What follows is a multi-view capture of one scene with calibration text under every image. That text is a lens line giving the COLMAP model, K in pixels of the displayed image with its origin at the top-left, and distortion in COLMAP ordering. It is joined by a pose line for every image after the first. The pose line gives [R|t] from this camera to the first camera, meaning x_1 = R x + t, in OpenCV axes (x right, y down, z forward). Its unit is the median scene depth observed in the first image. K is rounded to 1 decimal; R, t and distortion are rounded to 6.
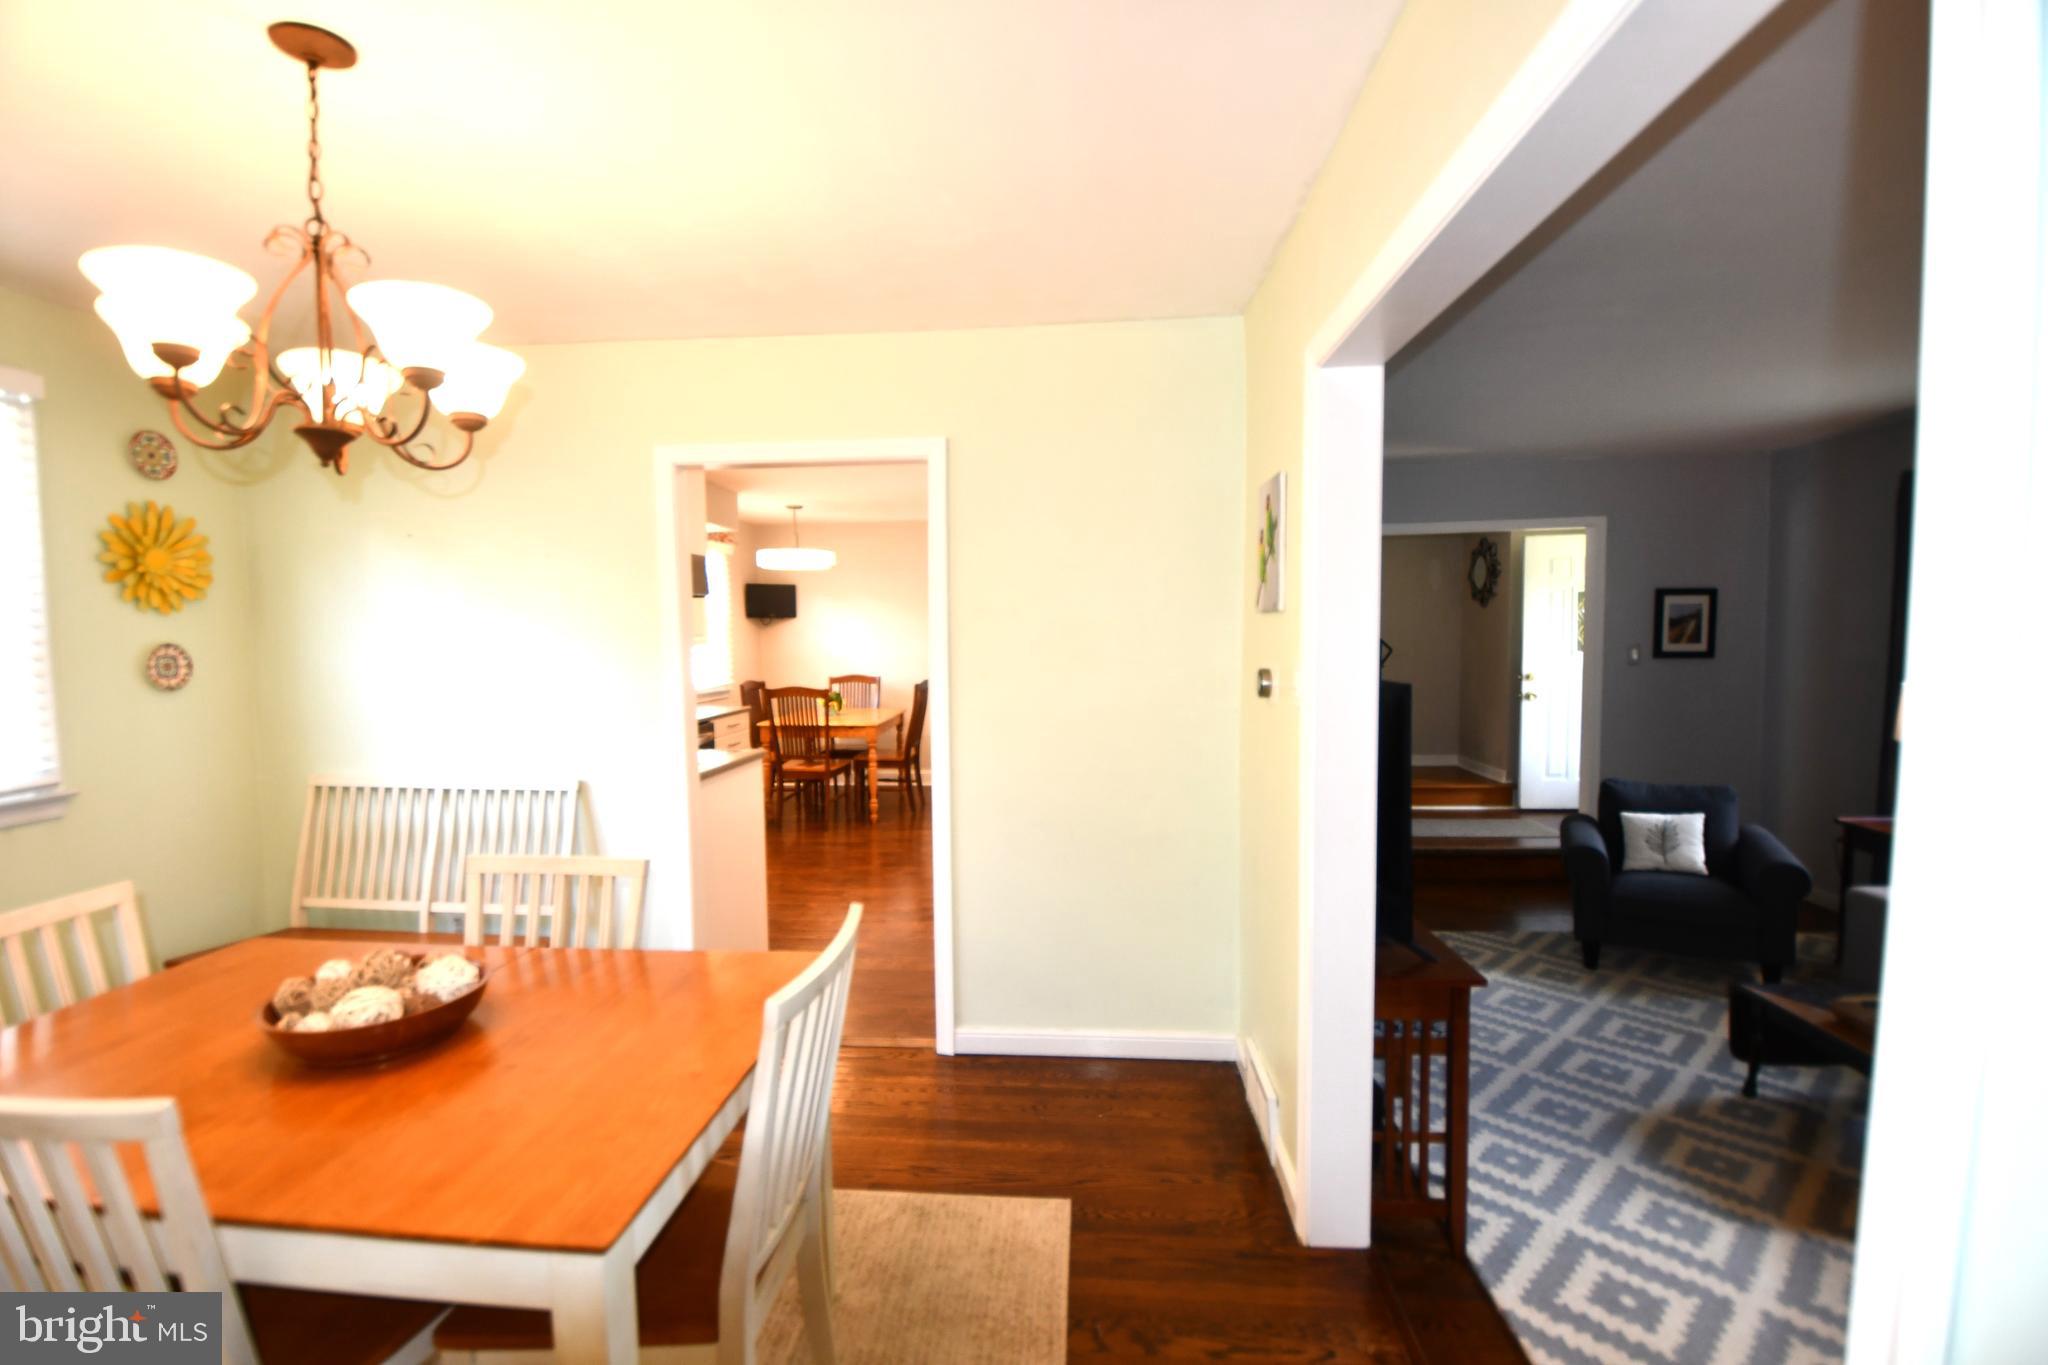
lens RADIAL K [[893.2, 0, 1016.0], [0, 893.2, 689.6], [0, 0, 1]] dist [-0.002896, -0.011149]
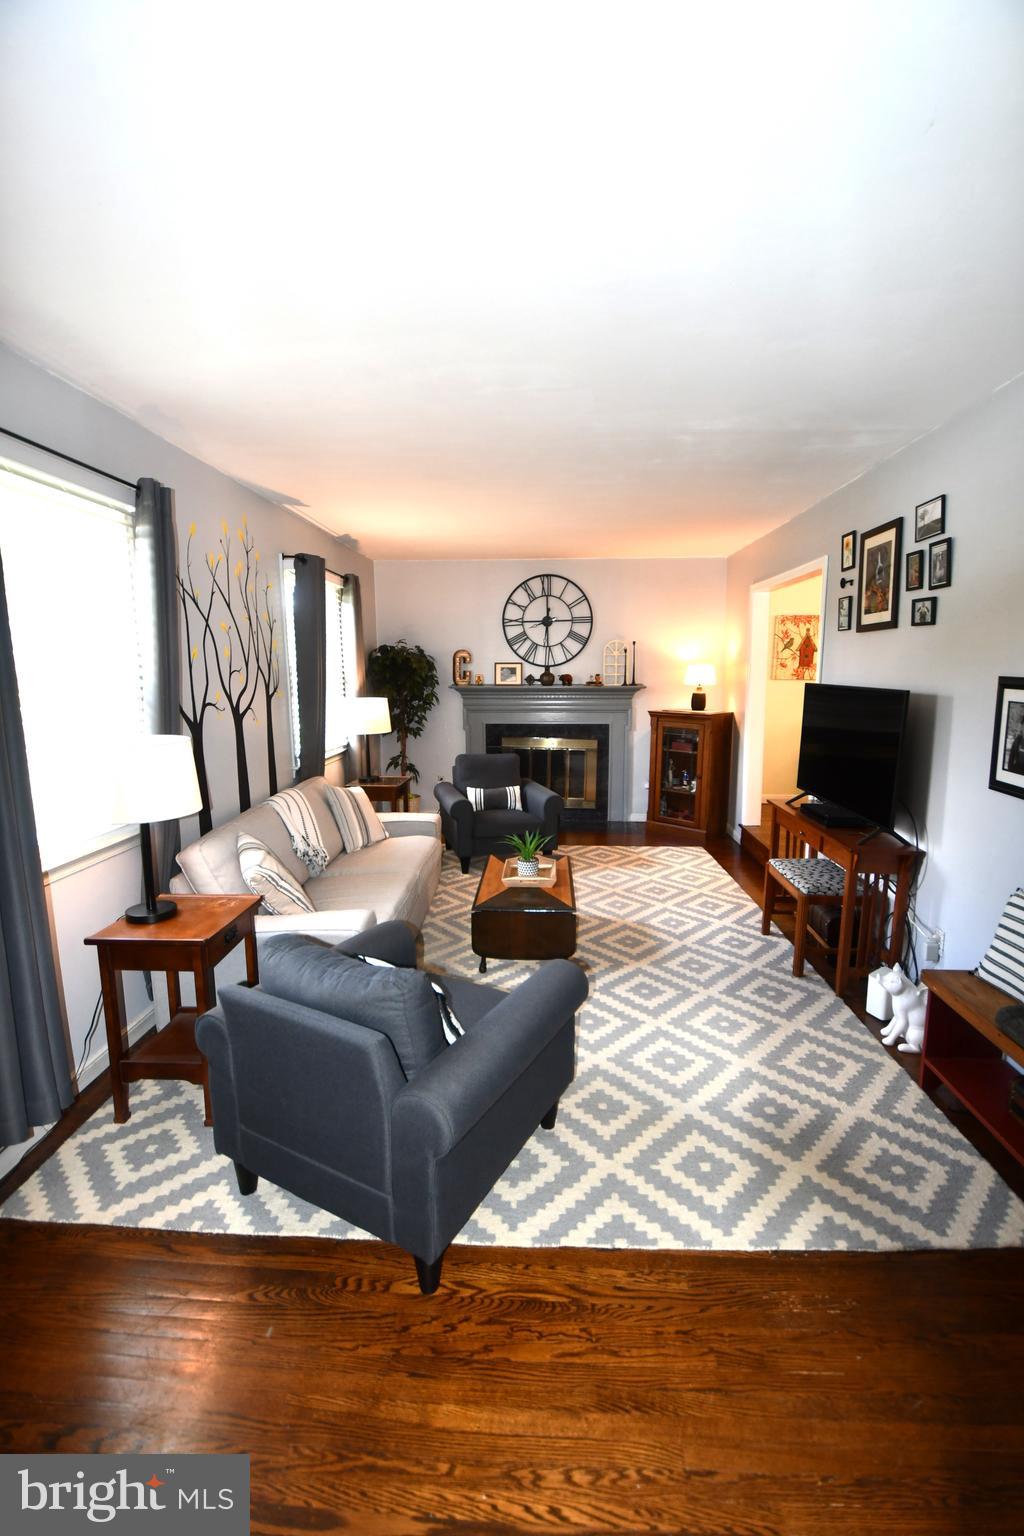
lens RADIAL K [[669.9, 0, 514.9], [0, 669.9, 777.0], [0, 0, 1]] dist [-0.002896, -0.011149]
pose [[-0.999192, 0.026555, -0.030157, 0.918786], [0.019245, 0.975089, 0.220978, -0.126458], [0.035274, 0.220219, -0.974812, 1.991748]]
